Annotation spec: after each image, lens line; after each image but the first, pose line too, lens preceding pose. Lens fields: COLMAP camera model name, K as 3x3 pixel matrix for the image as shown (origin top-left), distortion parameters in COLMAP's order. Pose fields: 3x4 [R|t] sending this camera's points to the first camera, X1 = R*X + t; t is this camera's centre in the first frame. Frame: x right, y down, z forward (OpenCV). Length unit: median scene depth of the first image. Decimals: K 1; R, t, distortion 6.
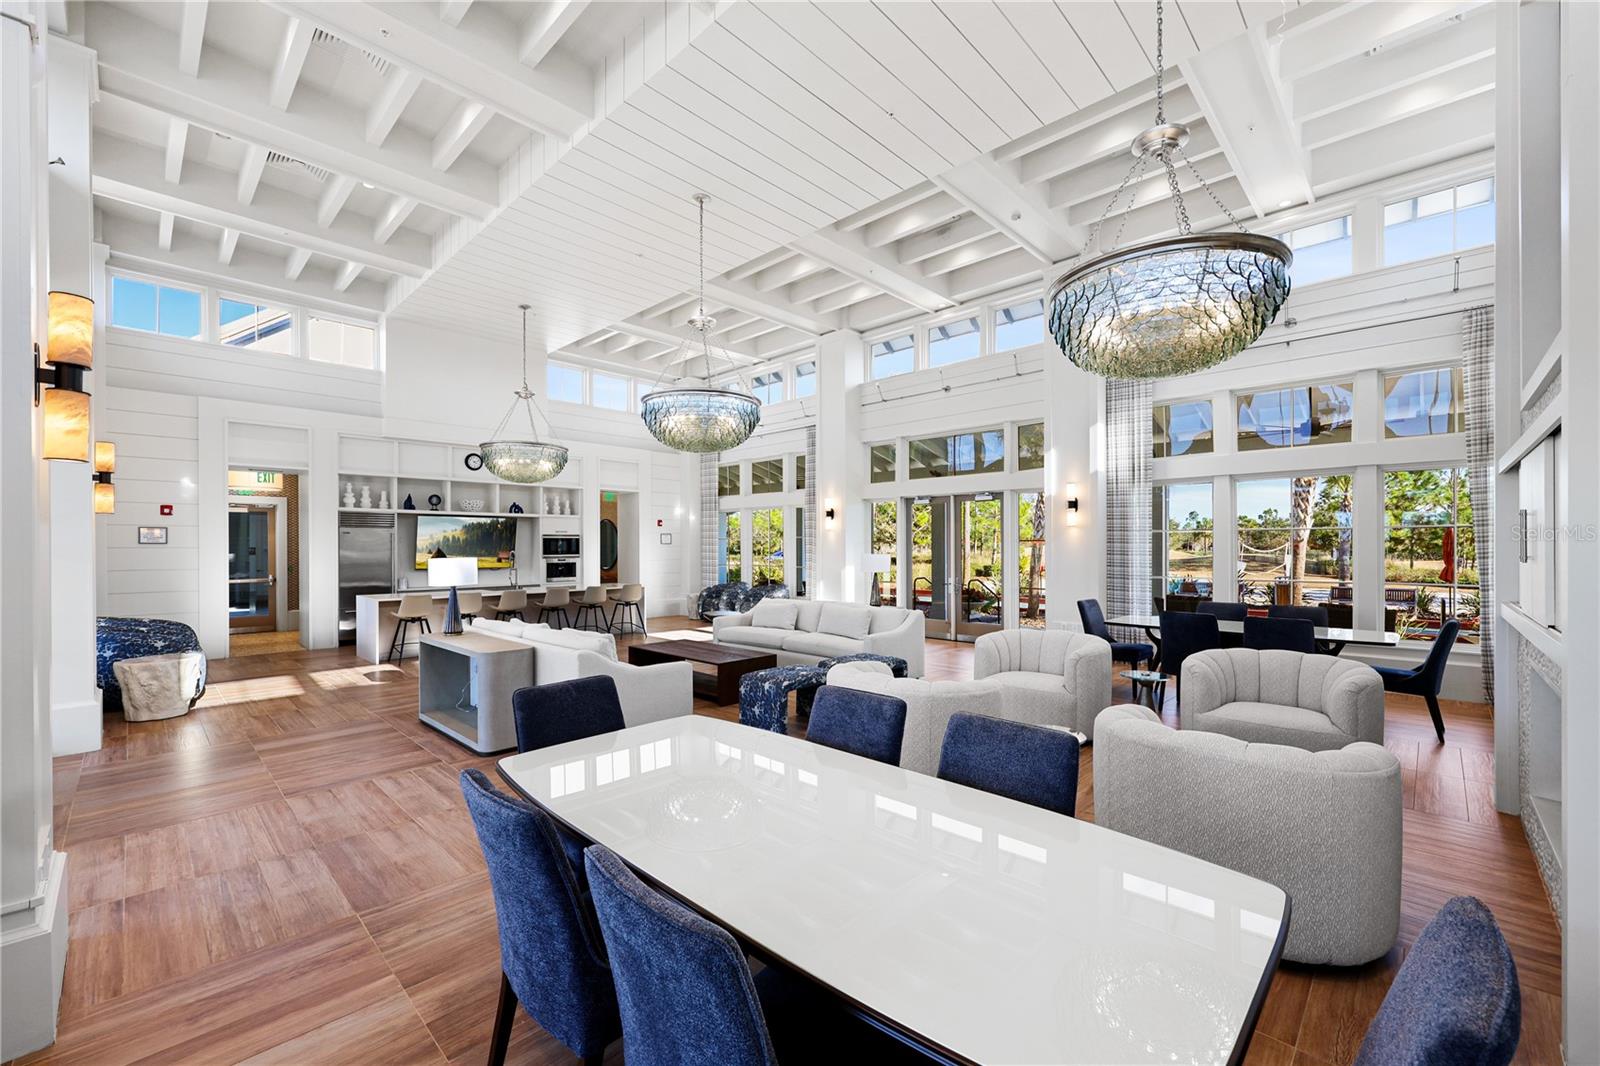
lens RADIAL K [[649.9, 0, 804.0], [0, 649.9, 545.9], [0, 0, 1]] dist [0.004350, -0.000002]
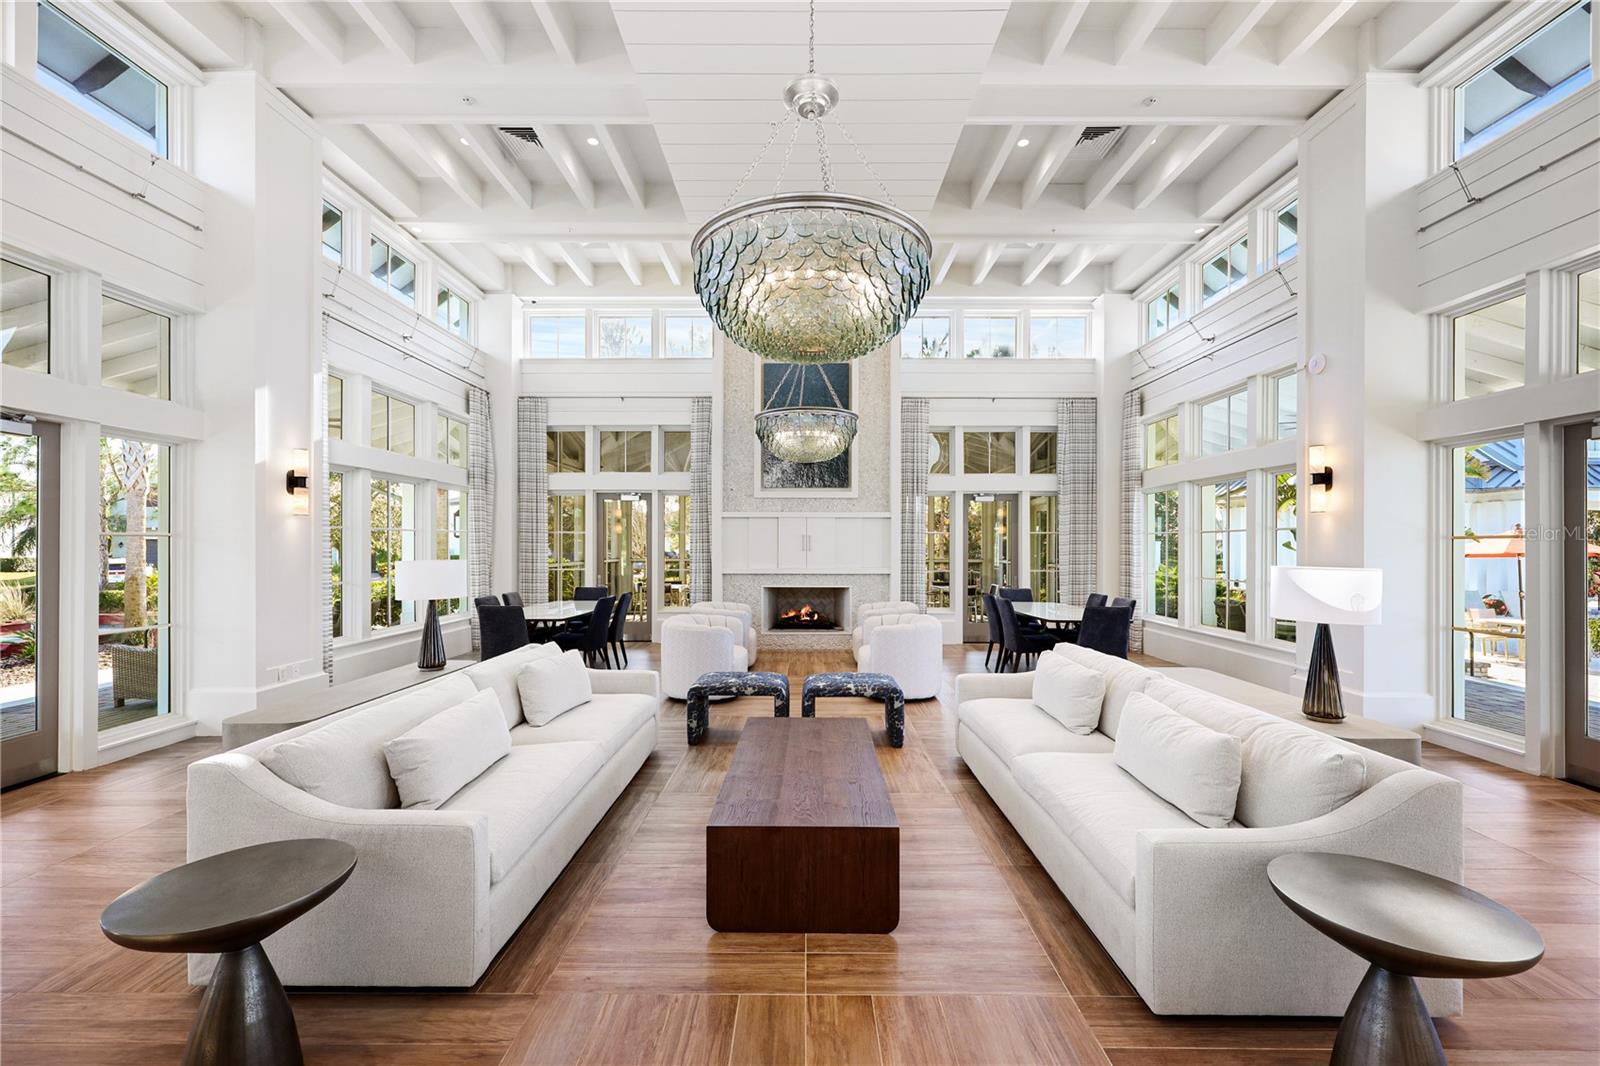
lens RADIAL K [[649.9, 0, 806.3], [0, 649.9, 545.2], [0, 0, 1]] dist [0.004350, -0.000002]
pose [[0.690373, 0.004549, -0.723439, 0.123003], [-0.001421, 0.999987, 0.004933, -0.001560], [0.723452, -0.002378, 0.690371, 0.381378]]
